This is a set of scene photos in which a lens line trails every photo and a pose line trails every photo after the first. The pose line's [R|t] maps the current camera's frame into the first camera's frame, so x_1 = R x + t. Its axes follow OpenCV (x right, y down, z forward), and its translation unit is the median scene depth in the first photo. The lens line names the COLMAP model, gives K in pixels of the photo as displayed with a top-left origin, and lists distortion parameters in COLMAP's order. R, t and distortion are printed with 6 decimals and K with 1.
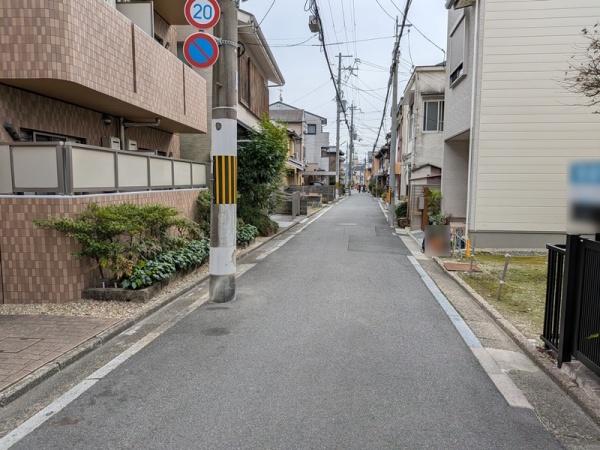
lens RADIAL K [[431.8, 0, 302.4], [0, 431.8, 227.2], [0, 0, 1]] dist [0.029313, -0.004271]
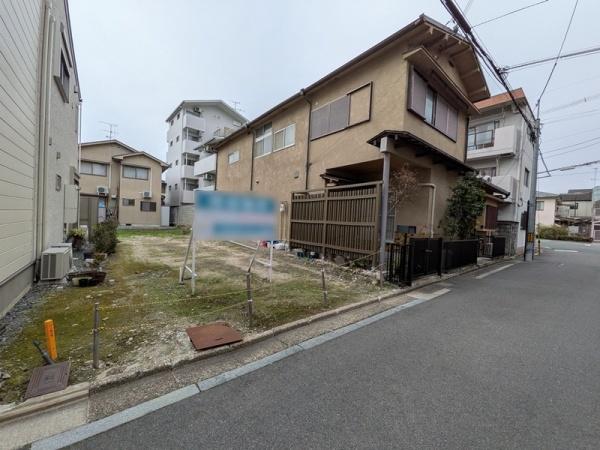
lens RADIAL K [[236.2, 0, 299.6], [0, 236.2, 224.8], [0, 0, 1]] dist [0.007855, -0.000338]
pose [[-0.716116, -0.054755, 0.695830, 0.023728], [0.023079, 0.994516, 0.102011, -0.077247], [-0.697599, 0.089111, -0.710925, 0.832214]]
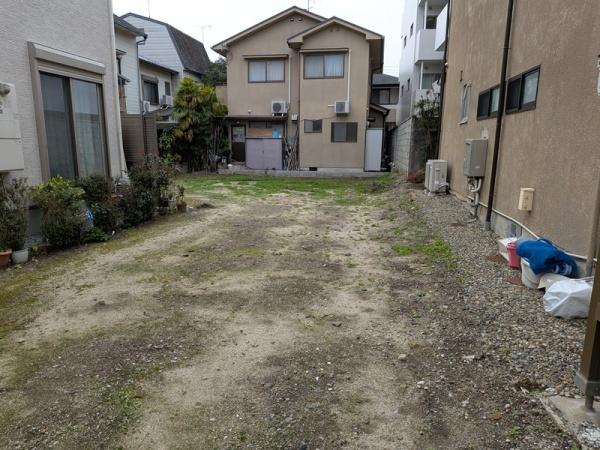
lens RADIAL K [[430.1, 0, 296.0], [0, 430.1, 239.8], [0, 0, 1]] dist [0.063504, -0.100056]
pose [[0.047252, -0.220125, 0.974327, 0.400871], [0.099536, 0.971599, 0.214681, -0.027872], [-0.993911, 0.086836, 0.067820, 0.426761]]
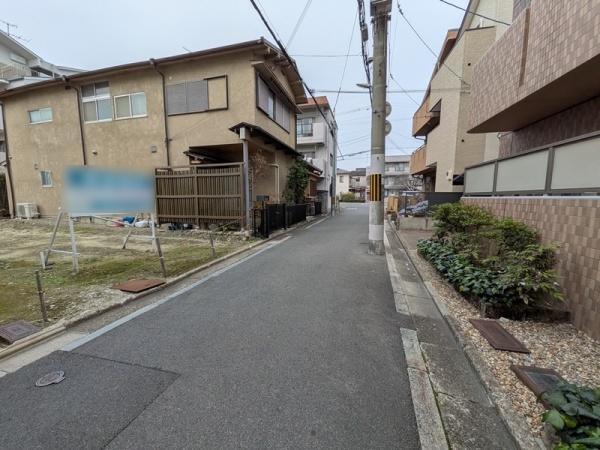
lens RADIAL K [[236.2, 0, 299.6], [0, 236.2, 224.8], [0, 0, 1]] dist [0.007855, -0.000338]
pose [[-0.986432, -0.025093, 0.162241, -0.012729], [0.011495, 0.975268, 0.220725, -0.088308], [-0.163767, 0.219595, -0.961748, 0.992797]]
